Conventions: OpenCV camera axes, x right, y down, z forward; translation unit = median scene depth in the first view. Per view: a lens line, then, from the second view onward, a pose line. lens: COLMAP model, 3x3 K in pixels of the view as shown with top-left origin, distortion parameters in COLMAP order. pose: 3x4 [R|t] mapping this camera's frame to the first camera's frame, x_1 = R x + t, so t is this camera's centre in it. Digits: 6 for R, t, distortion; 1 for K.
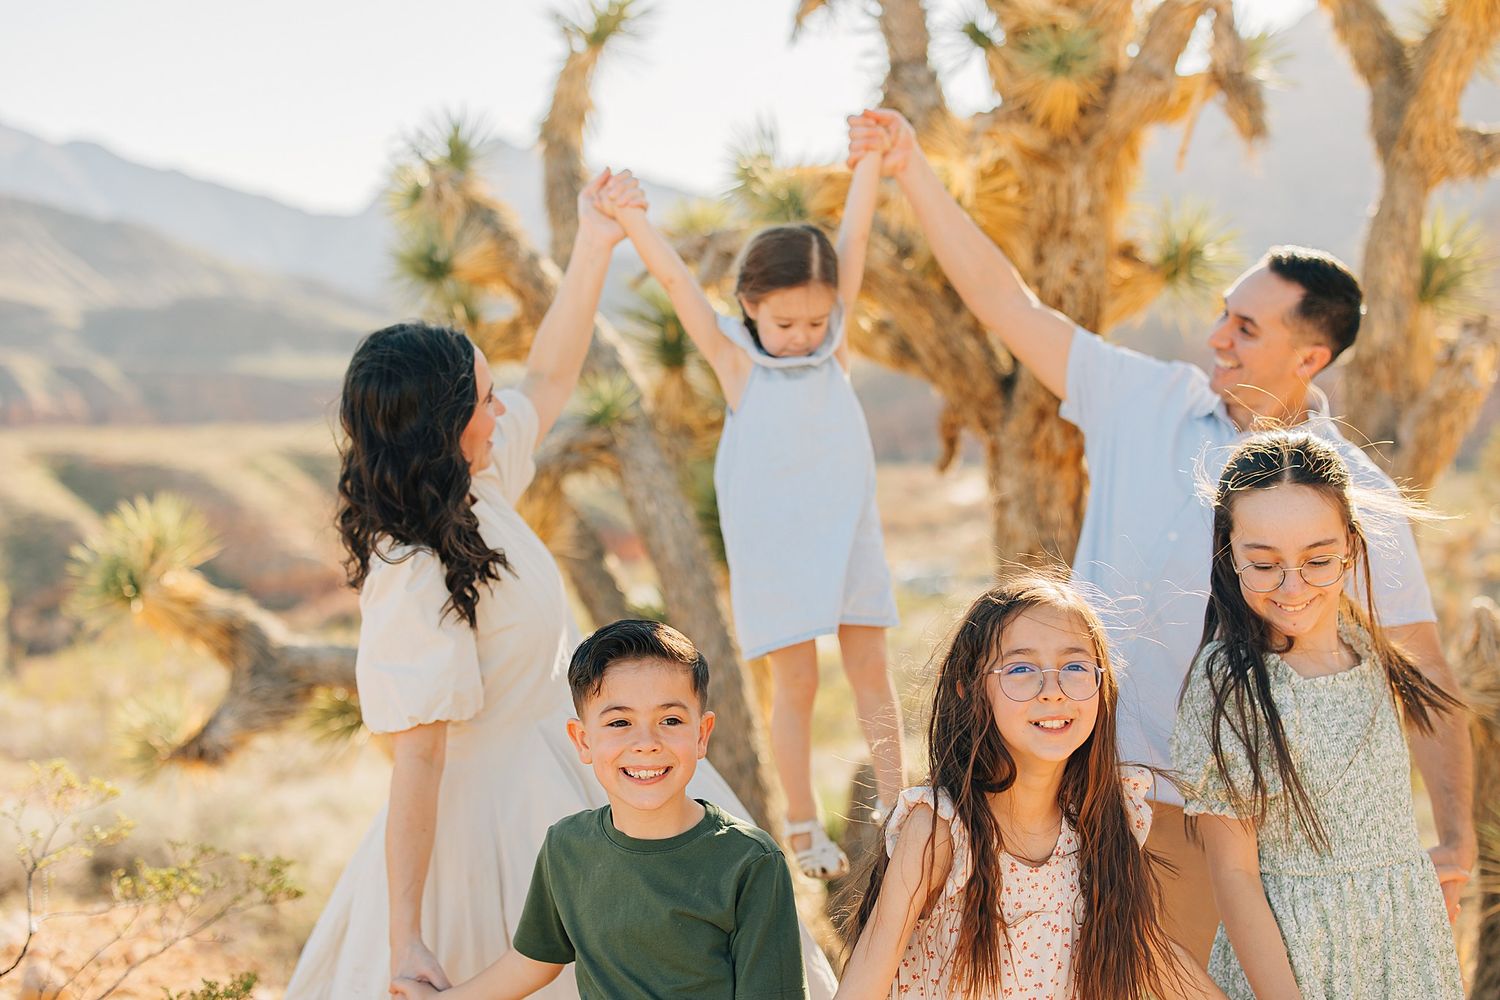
lens RADIAL K [[2176.6, 0, 683.7], [0, 2176.6, 456.3], [0, 0, 1]] dist [-0.022883, -0.012081]
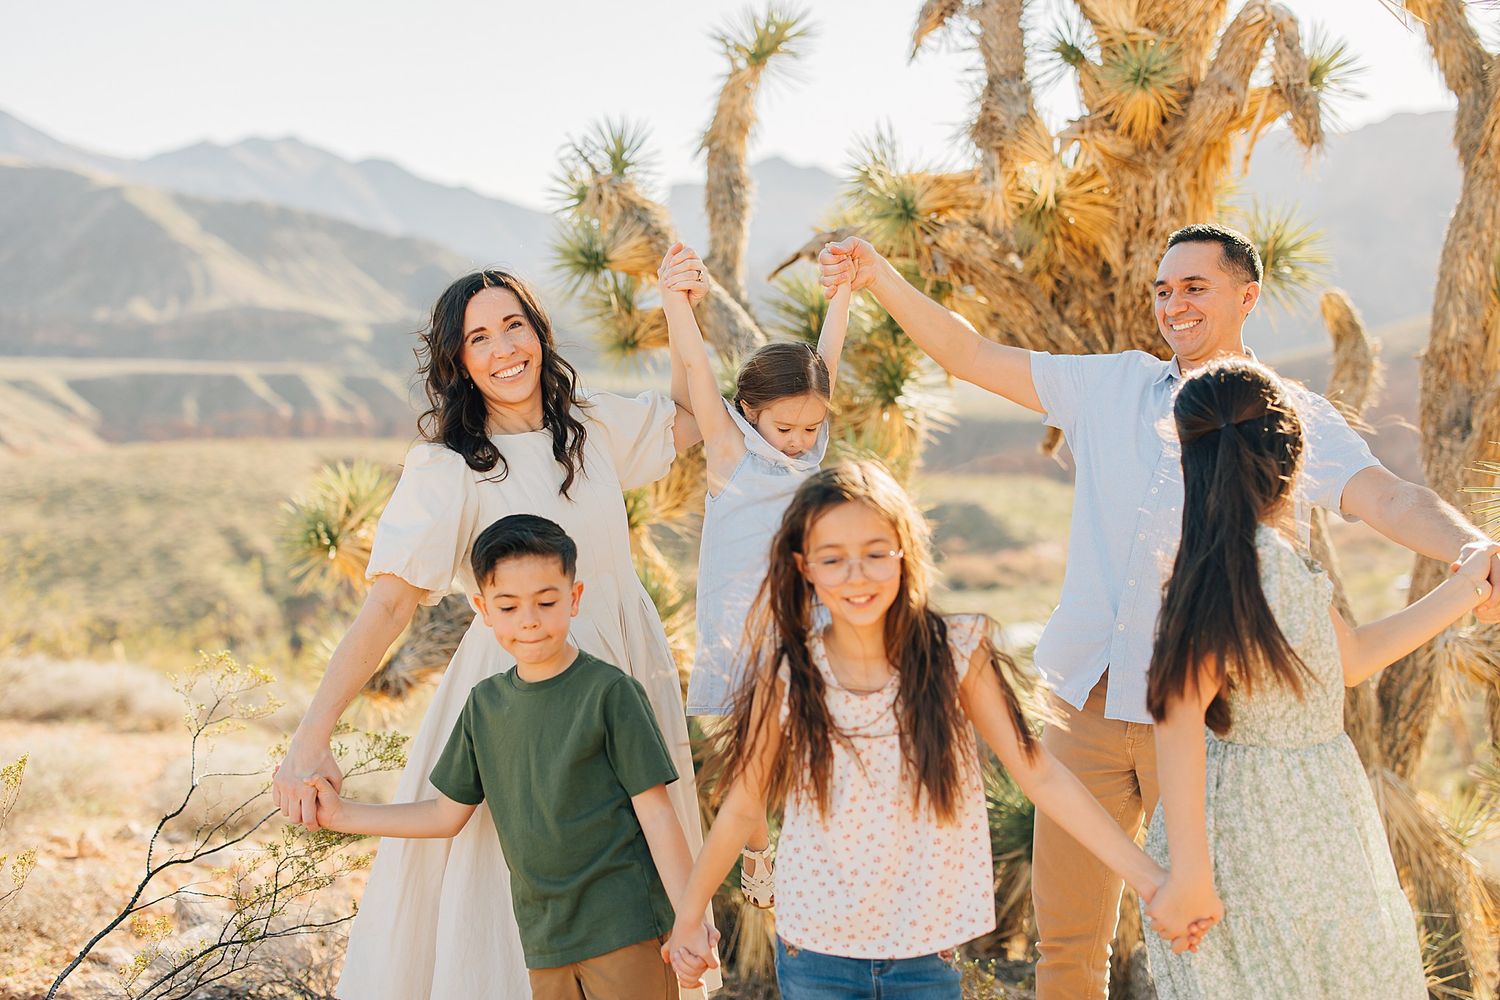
lens RADIAL K [[2199.7, 0, 715.7], [0, 2199.7, 496.8], [0, 0, 1]] dist [-0.005672, 0.014082]
pose [[0.992567, 0.020696, -0.119927, 0.089213], [-0.019926, 0.999772, 0.007618, 0.026416], [0.120058, -0.005172, 0.992753, -0.128472]]
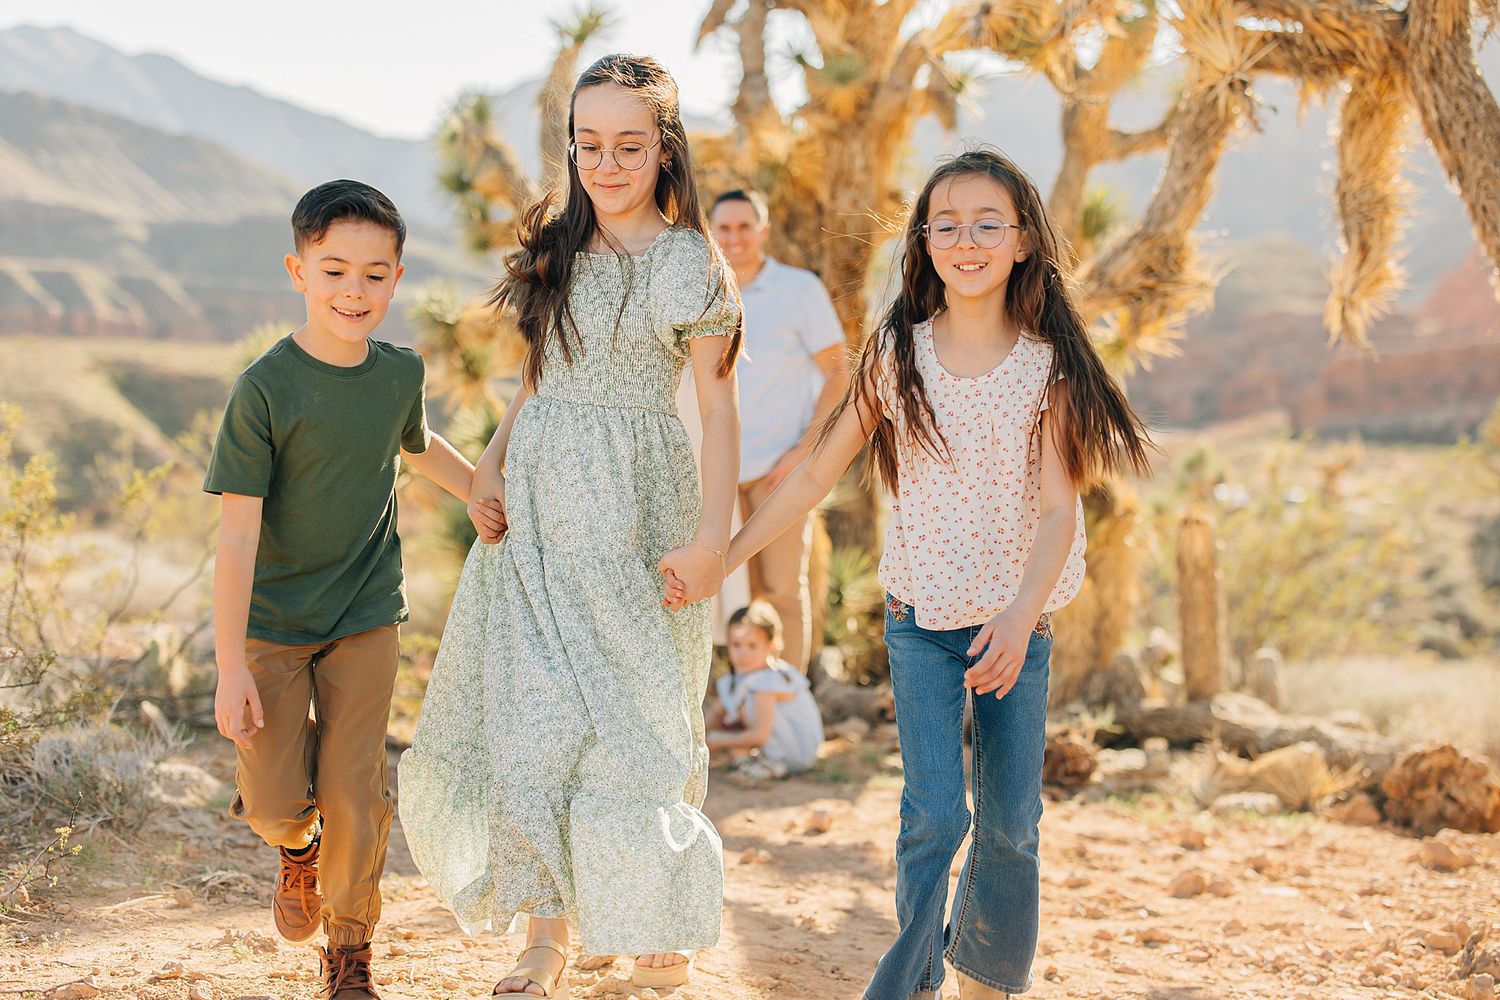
lens RADIAL K [[2348.4, 0, 741.0], [0, 2348.4, 512.0], [0, 0, 1]] dist [0.024471, 0.044187]
pose [[0.998641, 0.051284, -0.009239, 0.118692], [-0.050887, 0.997942, 0.039025, 0.075807], [0.011221, -0.038502, 0.999196, -0.733621]]
